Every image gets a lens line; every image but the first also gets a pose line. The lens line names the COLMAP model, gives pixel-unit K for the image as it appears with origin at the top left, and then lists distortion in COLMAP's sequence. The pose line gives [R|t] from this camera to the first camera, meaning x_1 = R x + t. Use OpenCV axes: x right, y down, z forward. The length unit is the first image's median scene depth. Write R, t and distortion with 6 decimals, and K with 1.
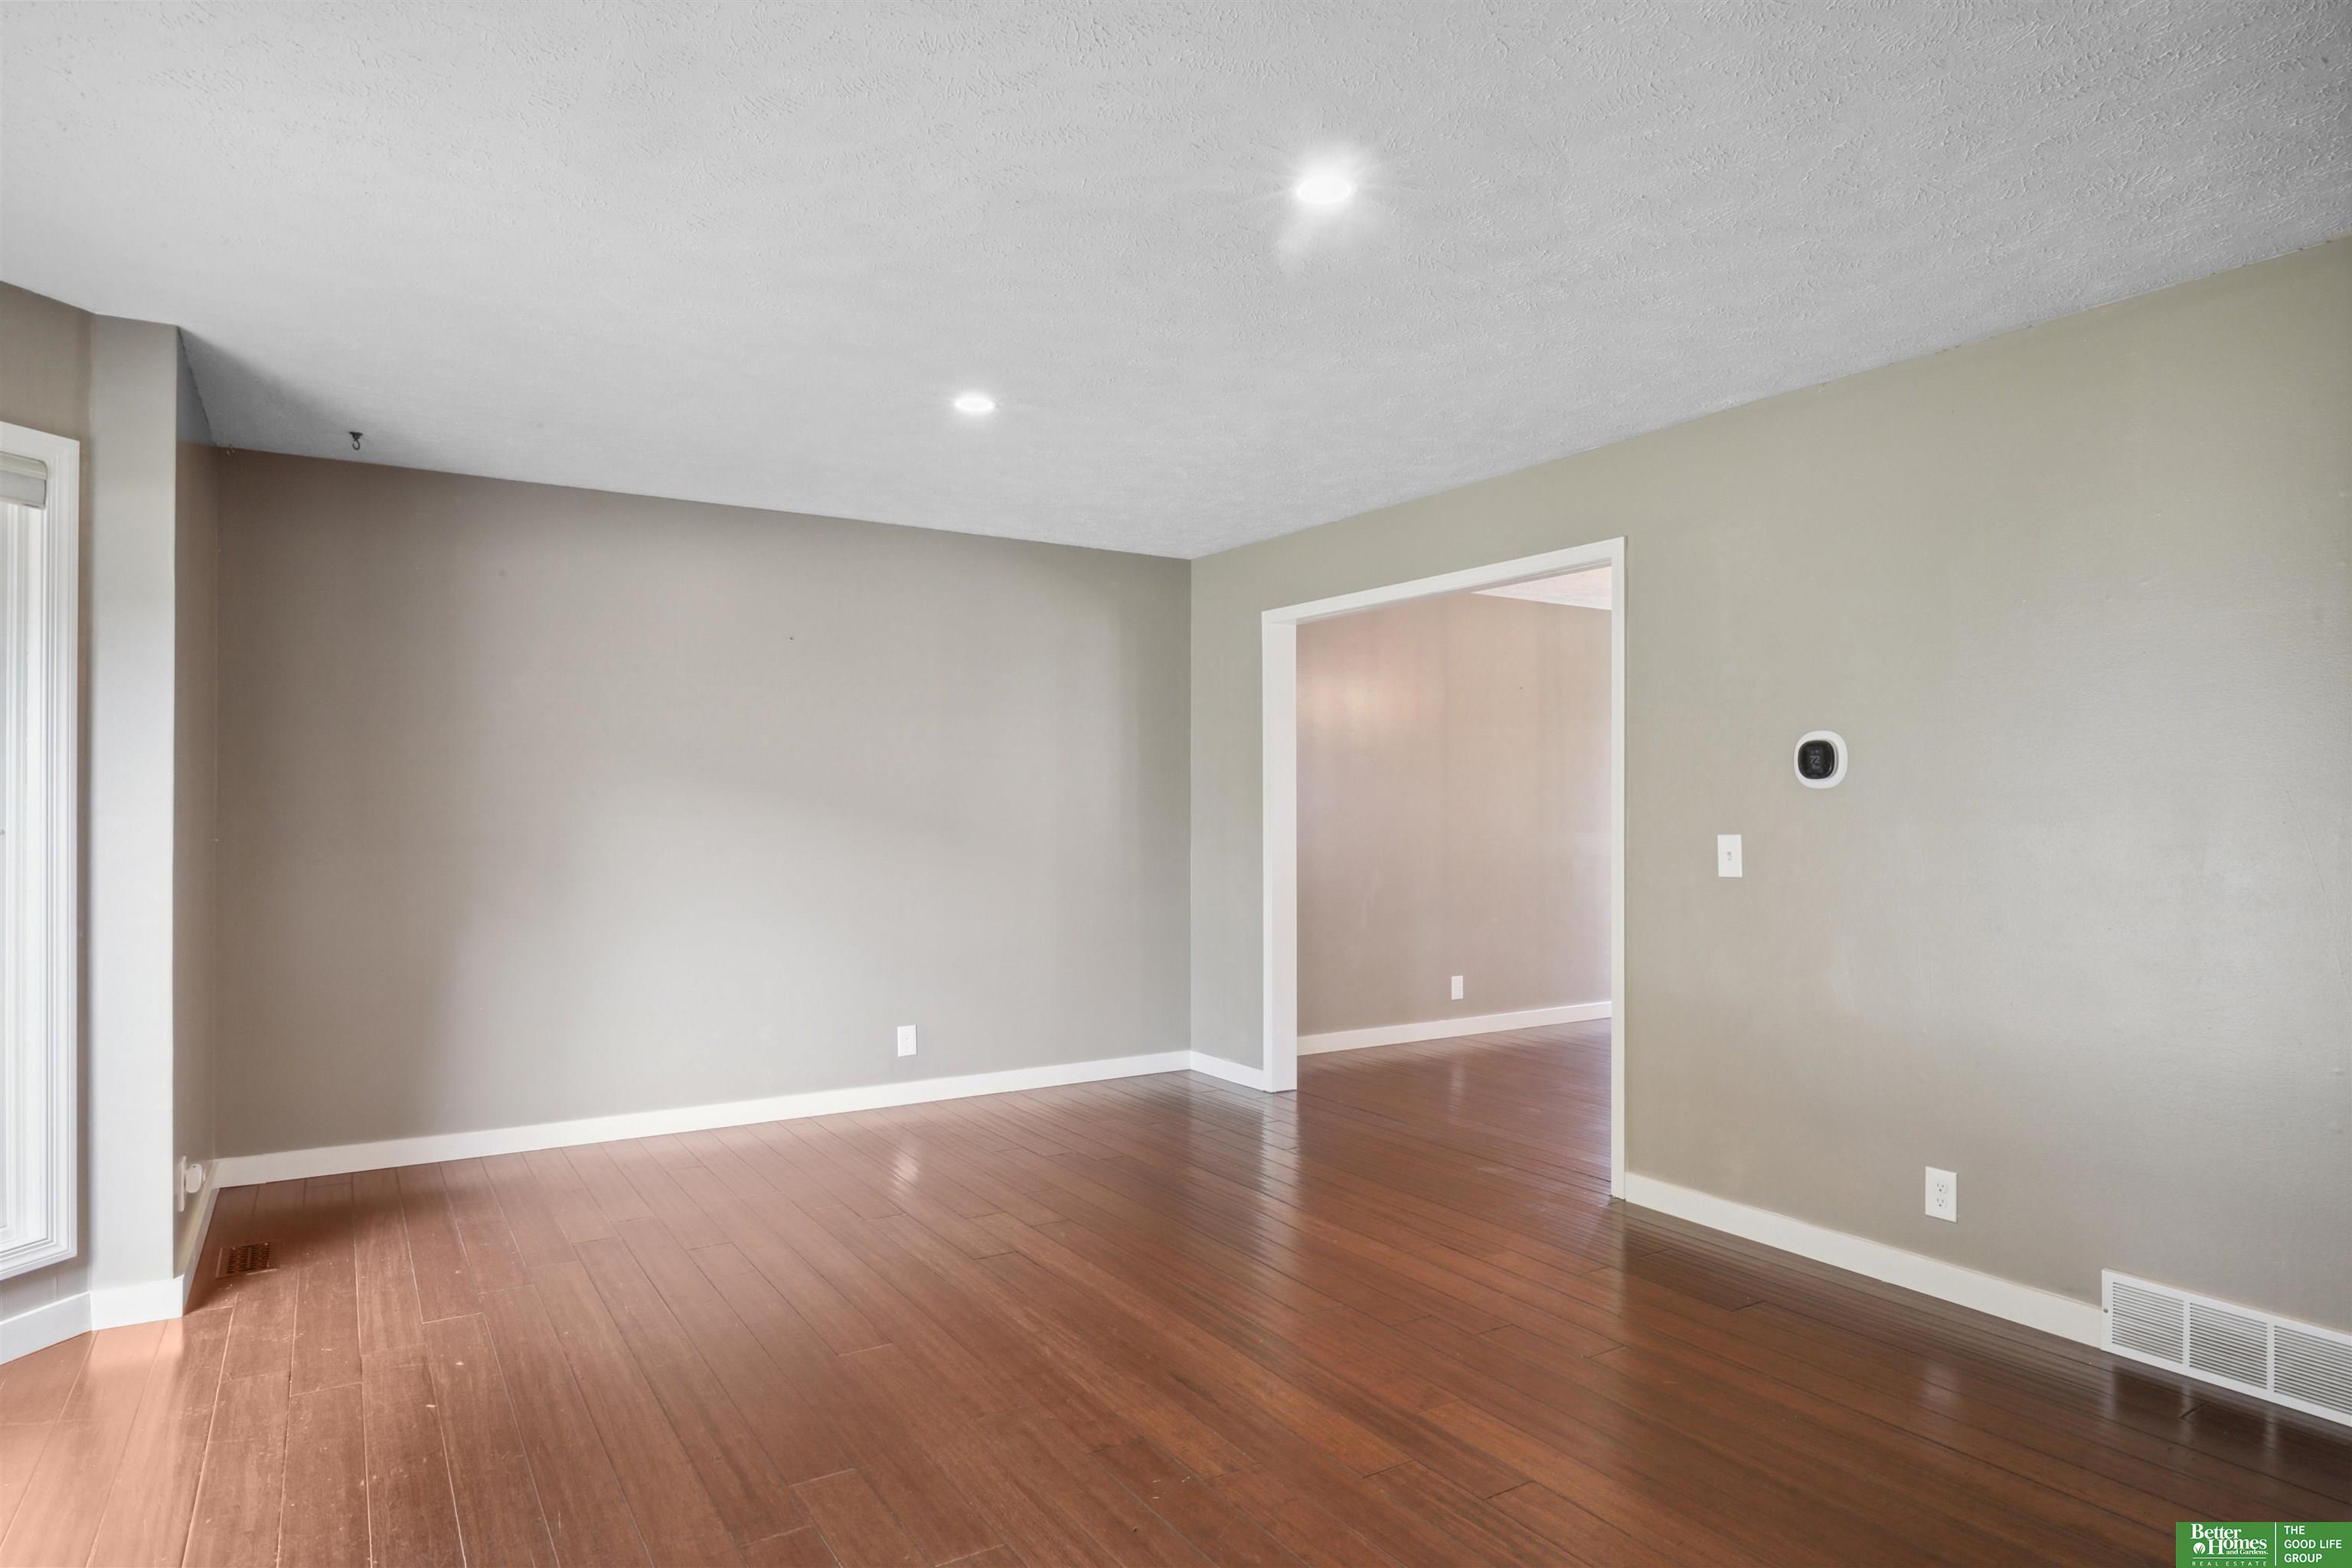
lens RADIAL K [[1318.6, 0, 1184.9], [0, 1318.6, 783.1], [0, 0, 1]] dist [-0.005375, 0.000515]
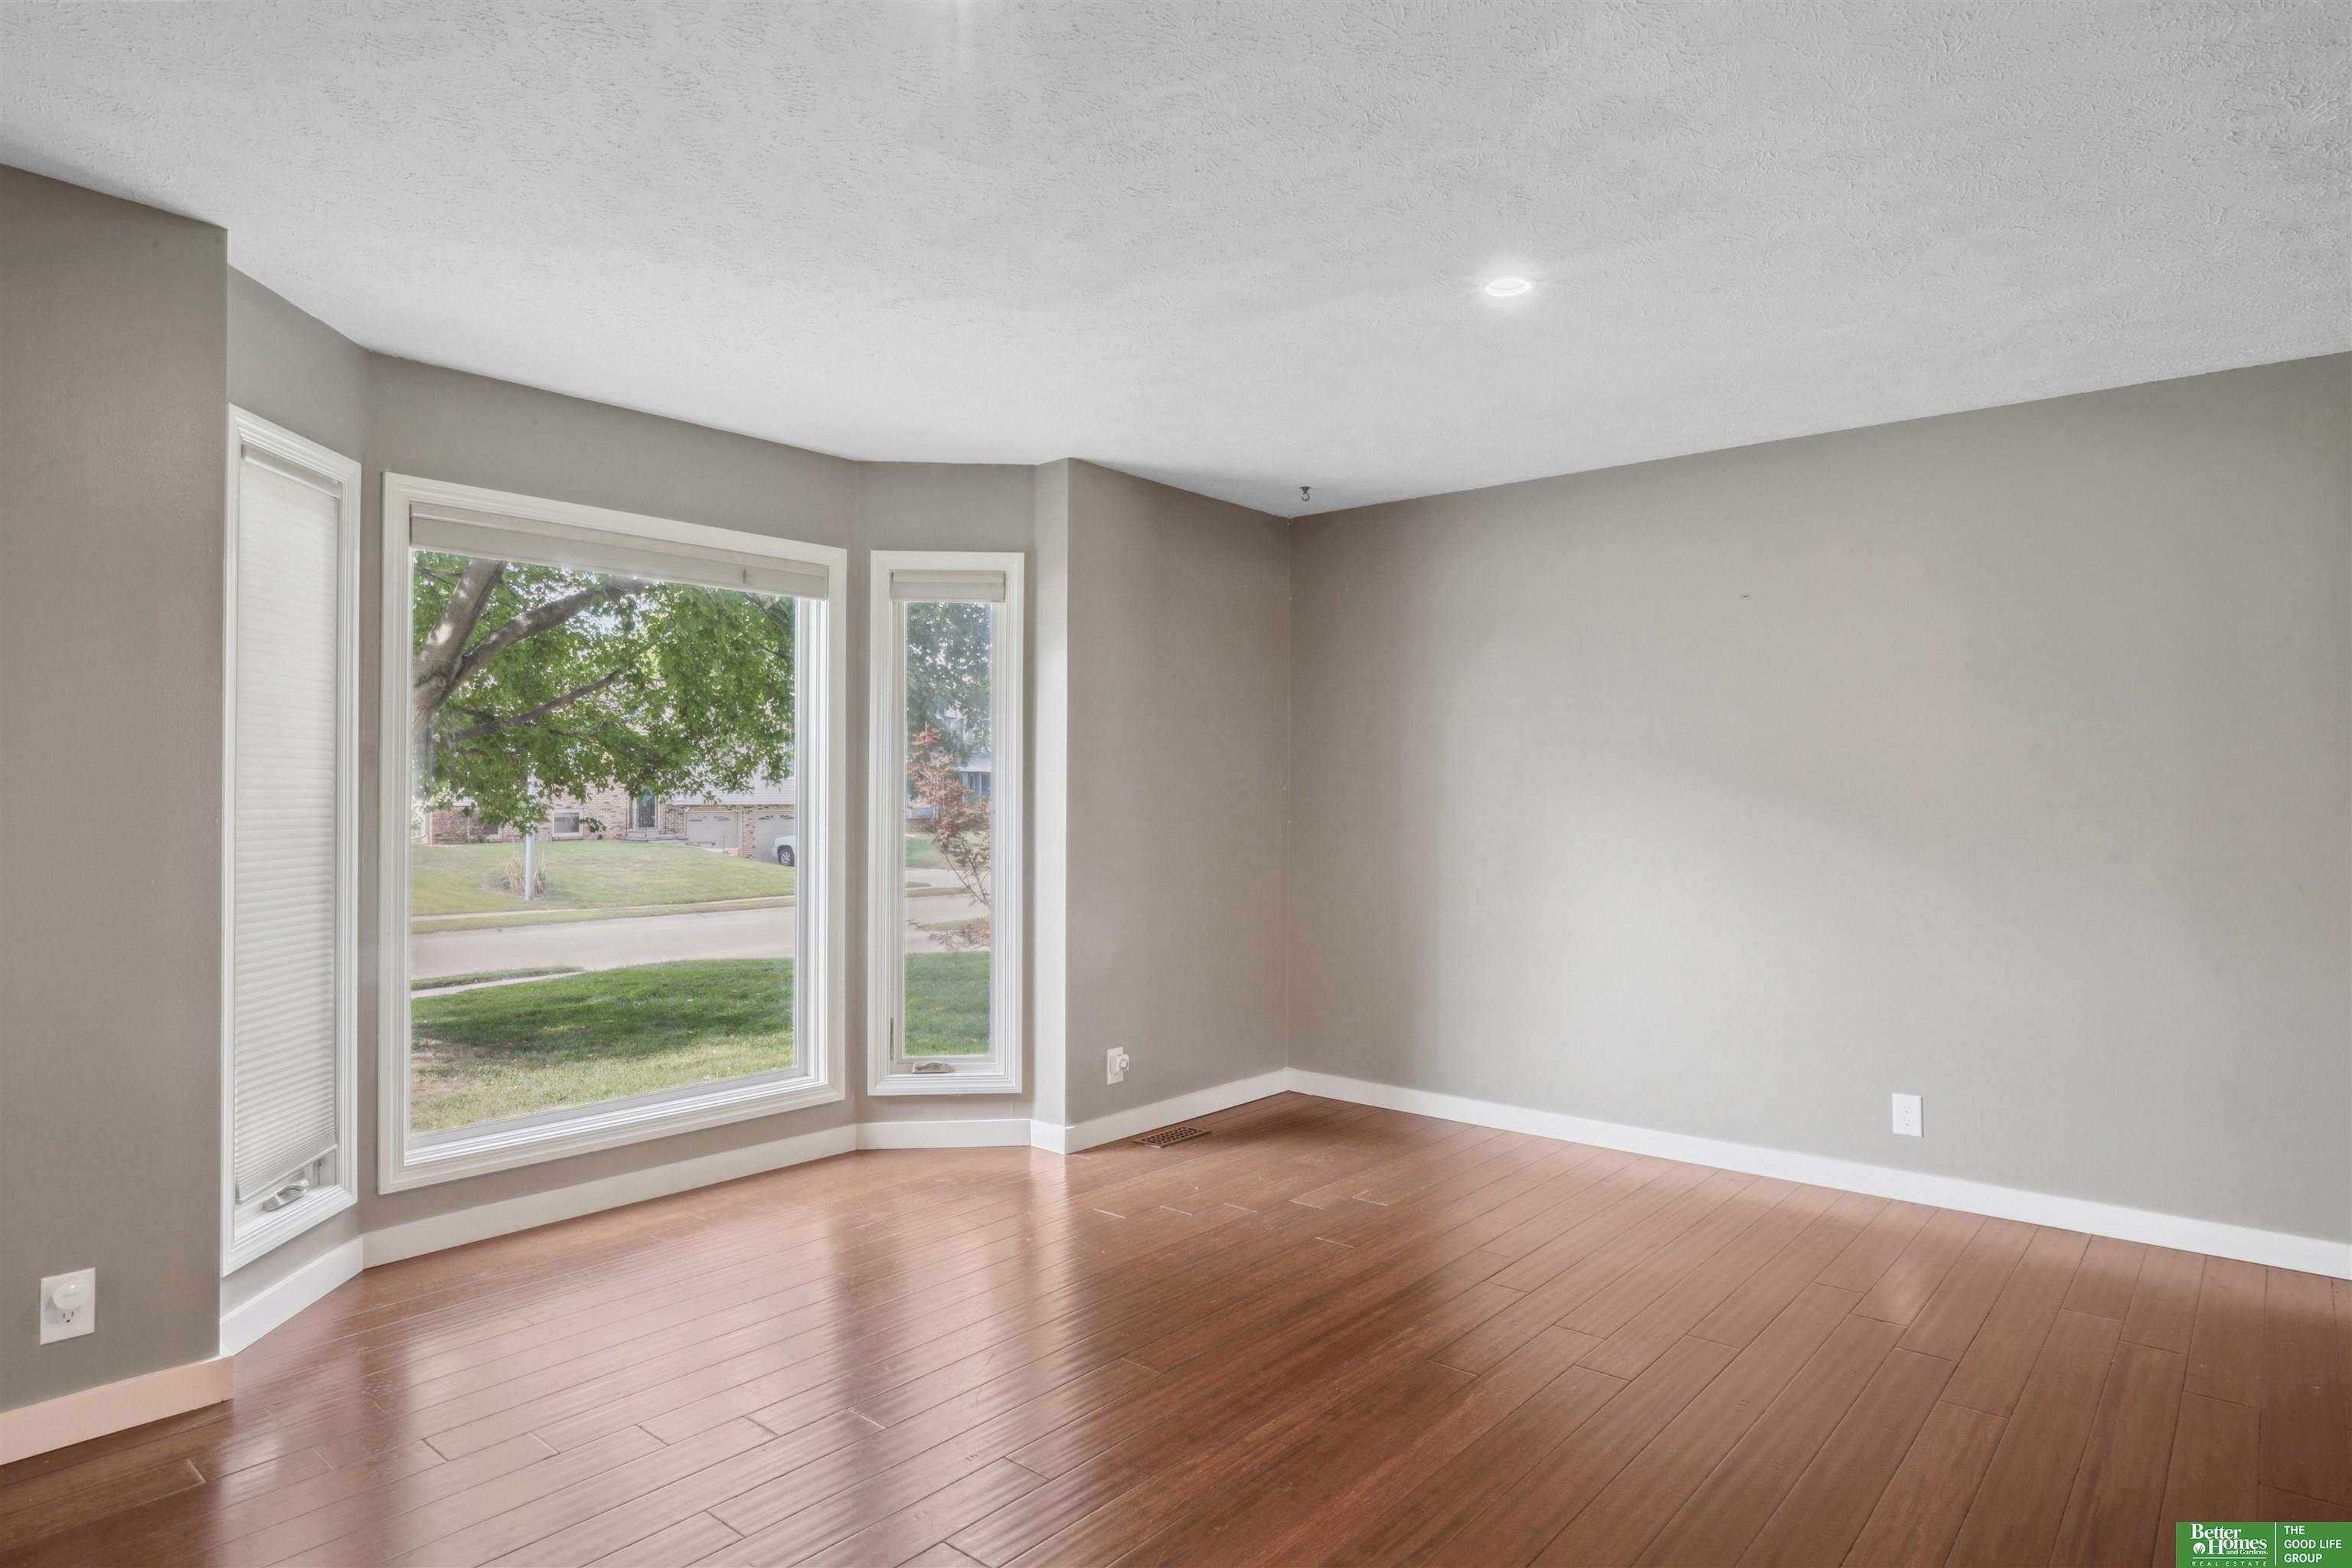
lens RADIAL K [[1318.6, 0, 1186.4], [0, 1318.6, 795.3], [0, 0, 1]] dist [-0.005375, 0.000515]
pose [[0.320380, -0.003124, -0.947284, 0.636192], [0.013378, 0.999910, 0.001226, 0.017357], [0.947194, -0.013065, 0.320393, 0.676460]]
